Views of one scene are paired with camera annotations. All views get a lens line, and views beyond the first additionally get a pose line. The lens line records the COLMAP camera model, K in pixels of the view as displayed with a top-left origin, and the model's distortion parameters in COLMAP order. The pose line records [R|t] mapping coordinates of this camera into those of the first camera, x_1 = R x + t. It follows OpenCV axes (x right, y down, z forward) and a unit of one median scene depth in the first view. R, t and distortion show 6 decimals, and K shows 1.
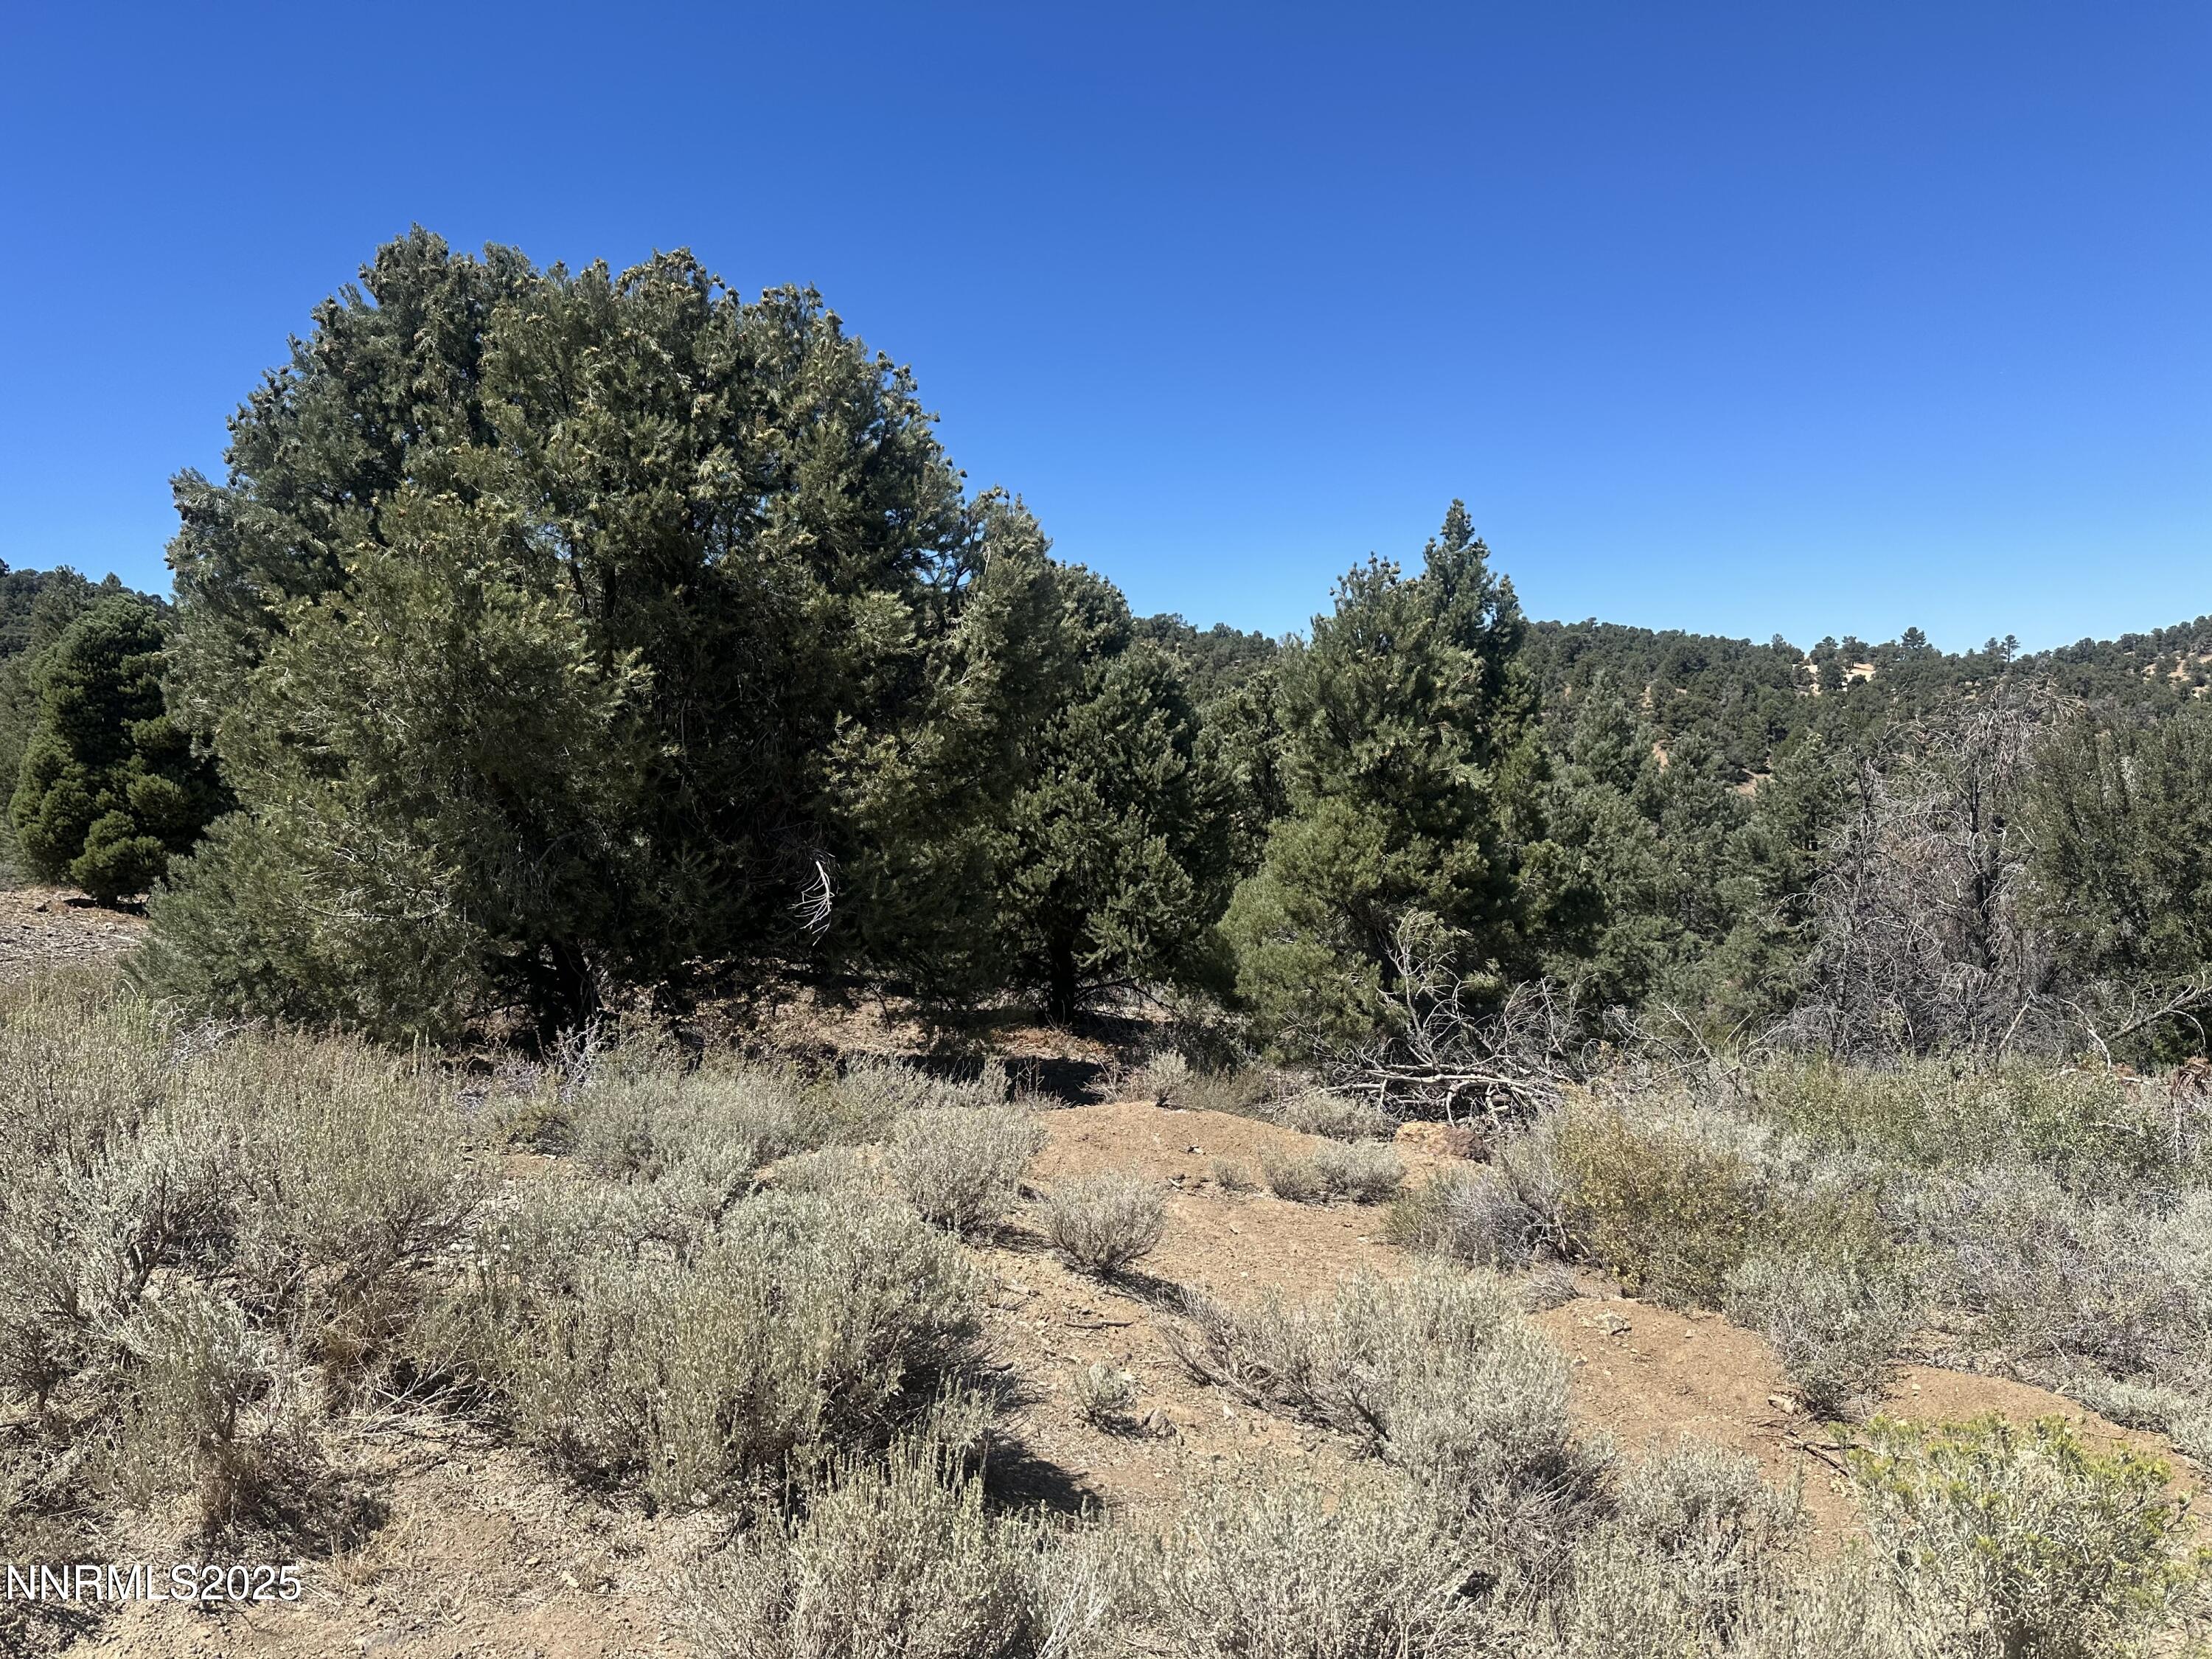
lens RADIAL K [[1524.5, 0, 1102.6], [0, 1524.5, 829.9], [0, 0, 1]] dist [0.089948, -0.142002]
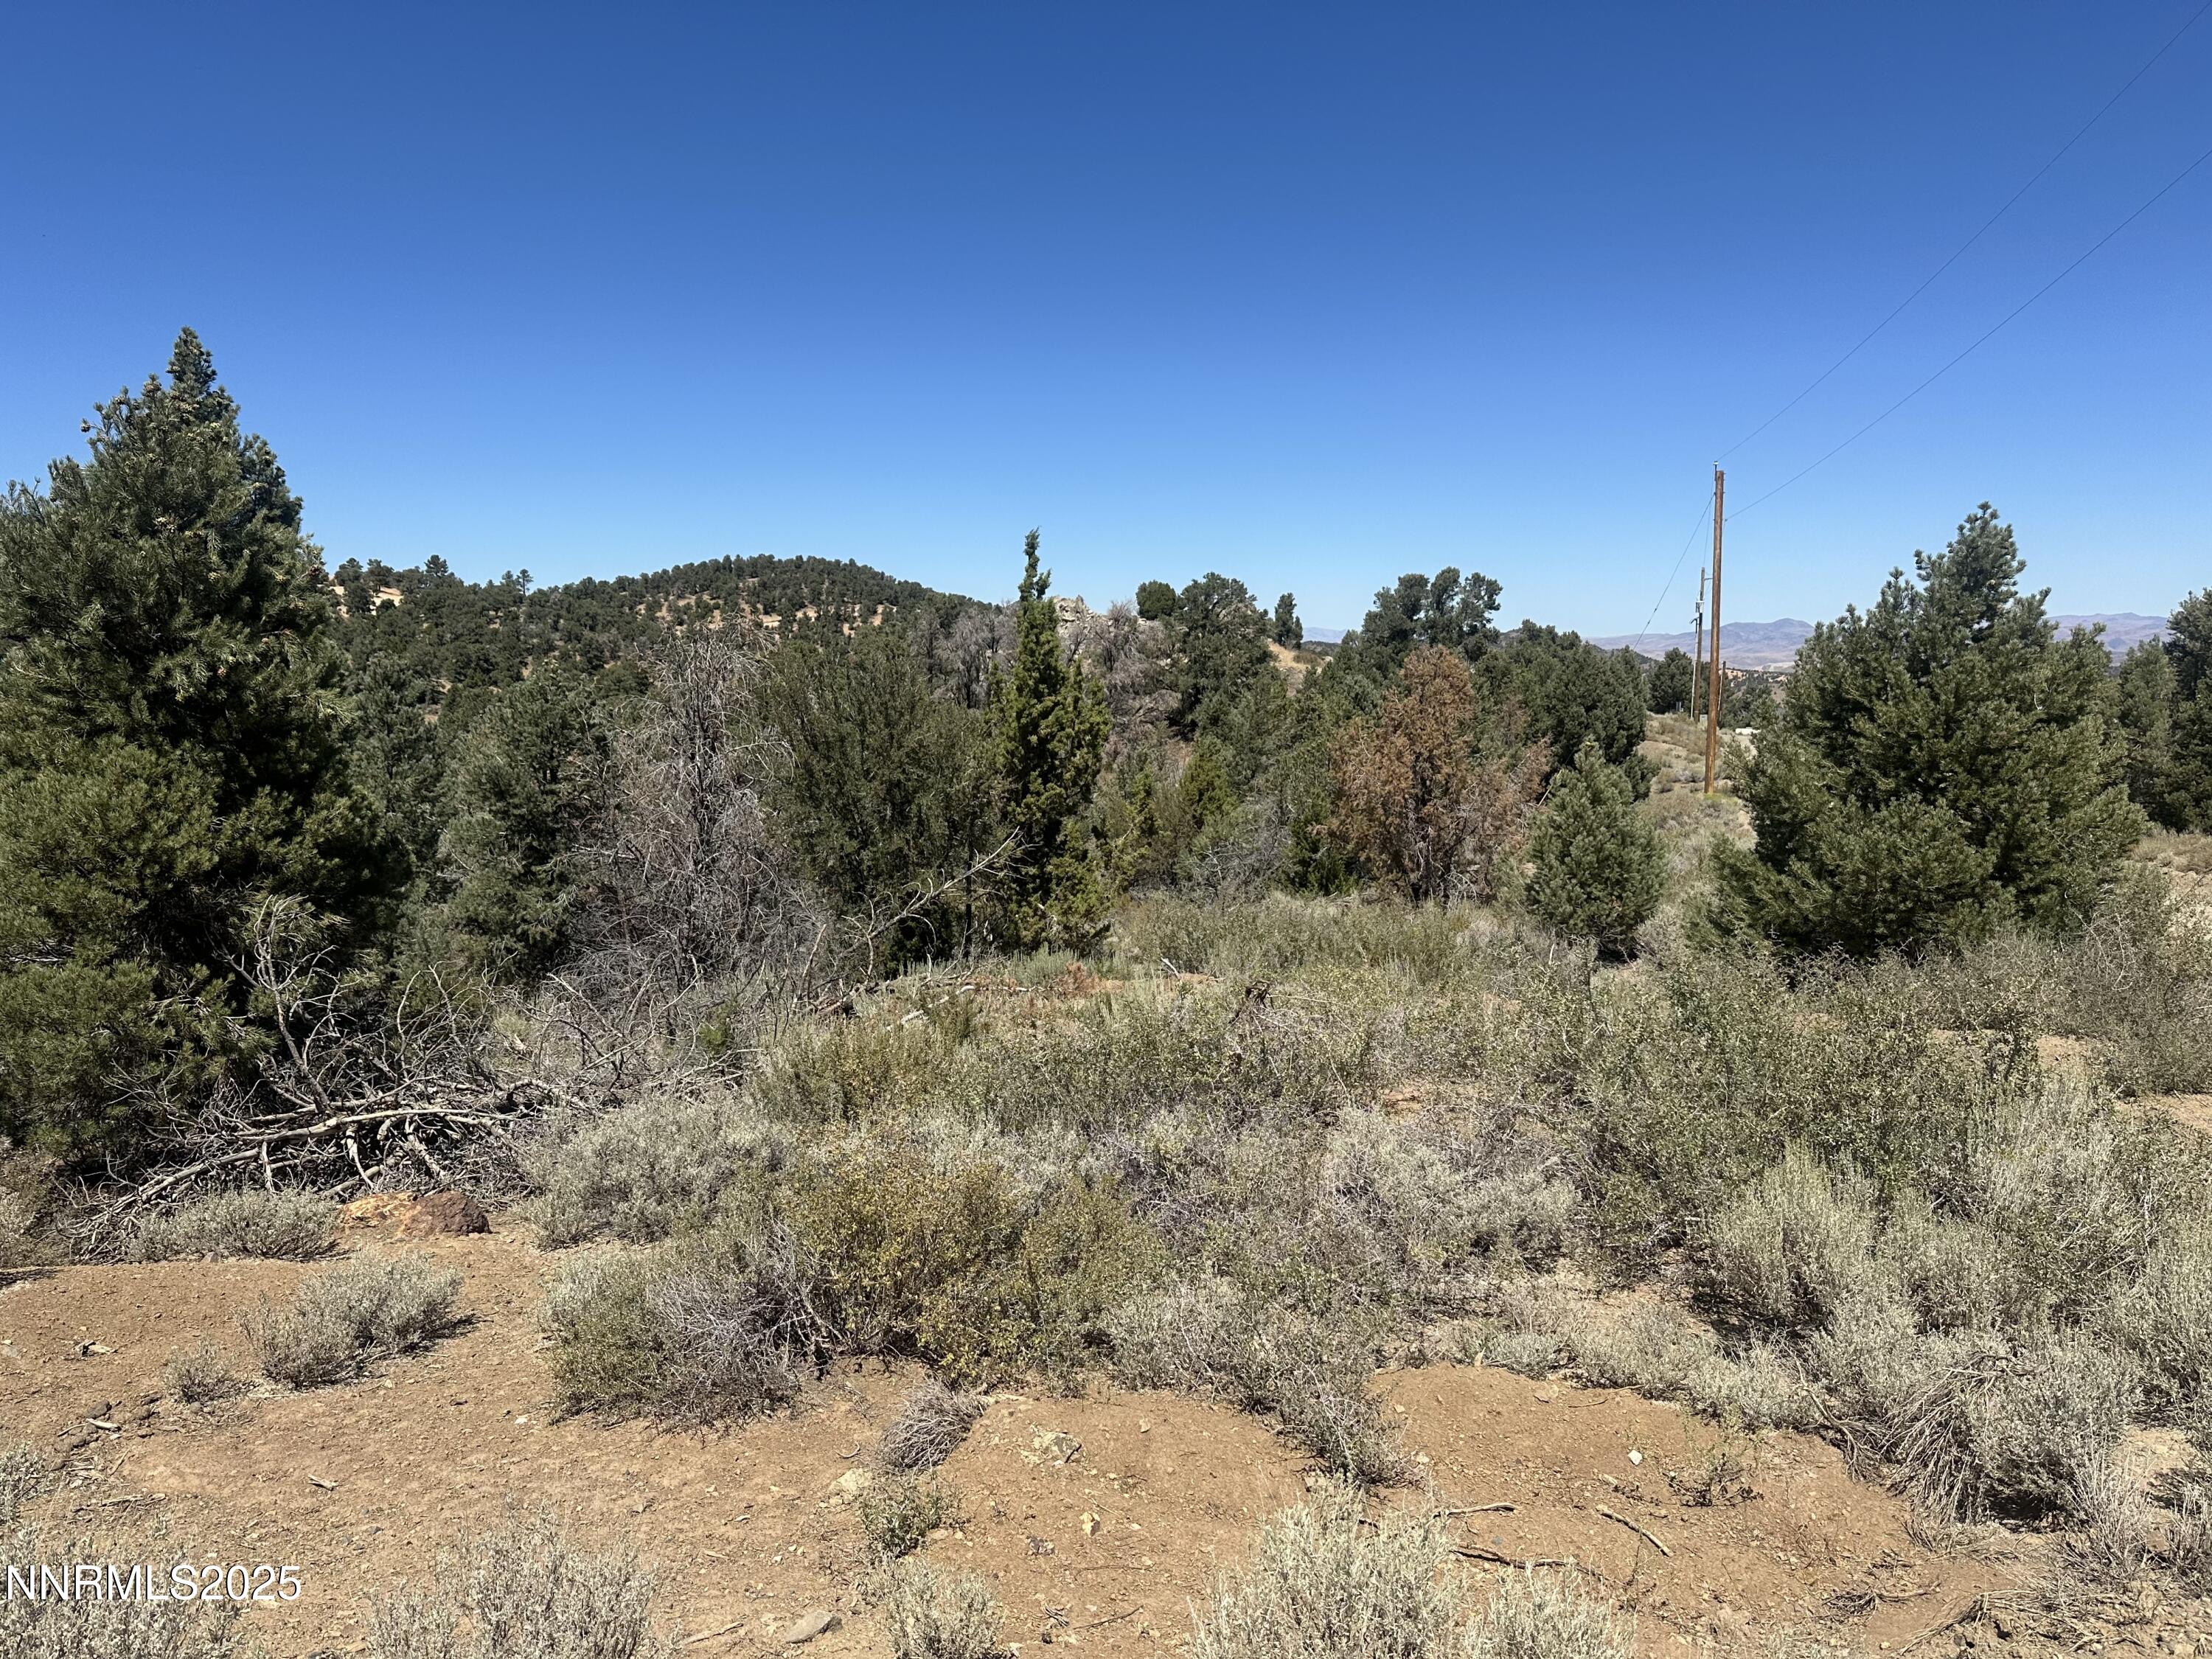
lens RADIAL K [[1524.5, 0, 1102.6], [0, 1524.5, 829.9], [0, 0, 1]] dist [0.089948, -0.142002]
pose [[0.626899, -0.060930, 0.776714, -0.108551], [0.022860, 0.997947, 0.059834, -0.011848], [-0.778765, -0.019754, 0.627004, 0.251178]]
